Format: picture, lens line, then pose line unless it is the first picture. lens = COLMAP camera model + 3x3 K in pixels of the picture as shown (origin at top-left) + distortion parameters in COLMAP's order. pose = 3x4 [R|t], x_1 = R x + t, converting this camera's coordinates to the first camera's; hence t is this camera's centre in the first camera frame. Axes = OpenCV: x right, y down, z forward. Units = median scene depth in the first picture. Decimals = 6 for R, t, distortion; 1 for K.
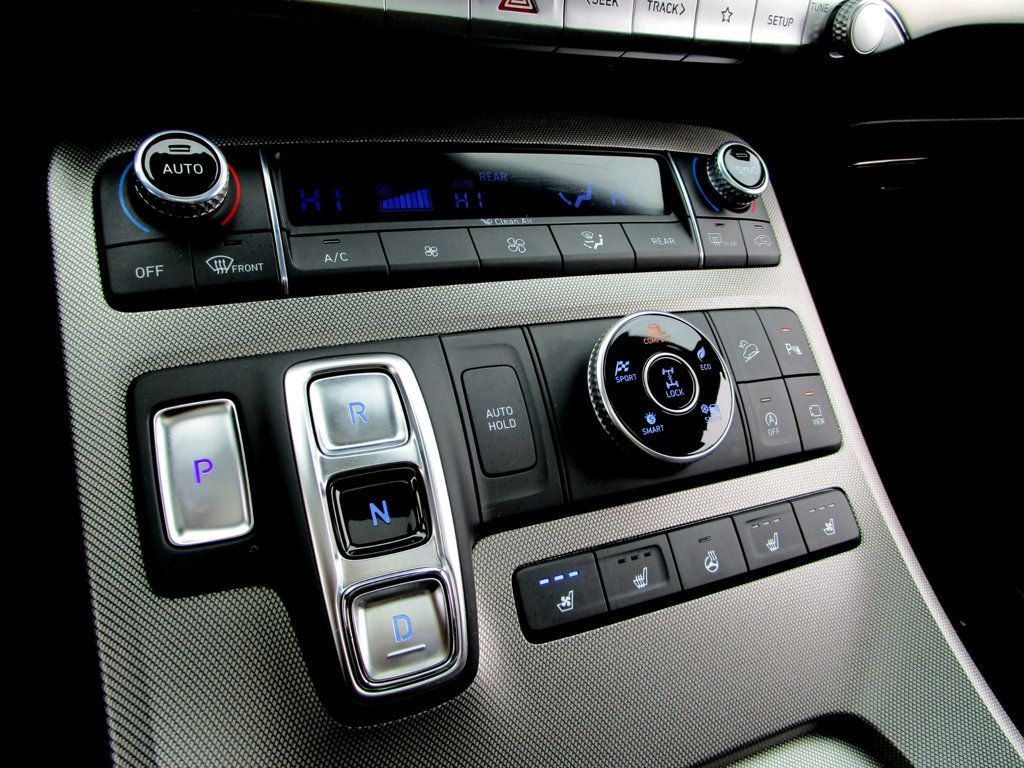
lens RADIAL K [[778.0, 0, 512.0], [0, 778.0, 384.0], [0, 0, 1]] dist [-0.035545, -0.000130]
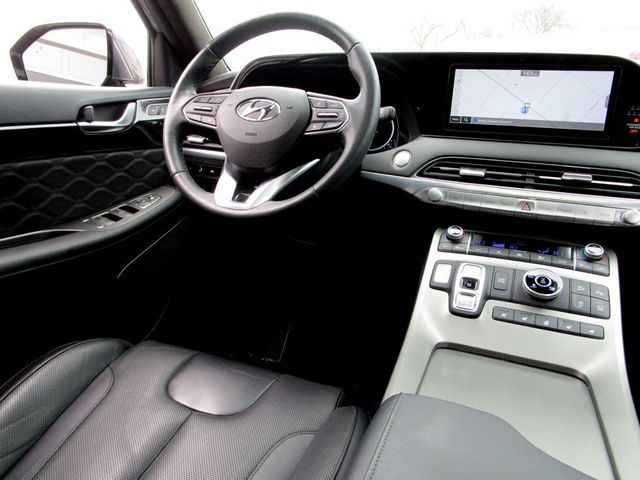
lens RADIAL K [[486.3, 0, 320.0], [0, 486.3, 240.0], [0, 0, 1]] dist [-0.035545, -0.000130]
pose [[0.686595, 0.023748, -0.726652, 1.459196], [-0.376586, 0.866558, -0.327506, 1.295975], [0.621909, 0.498510, 0.603918, -1.733187]]
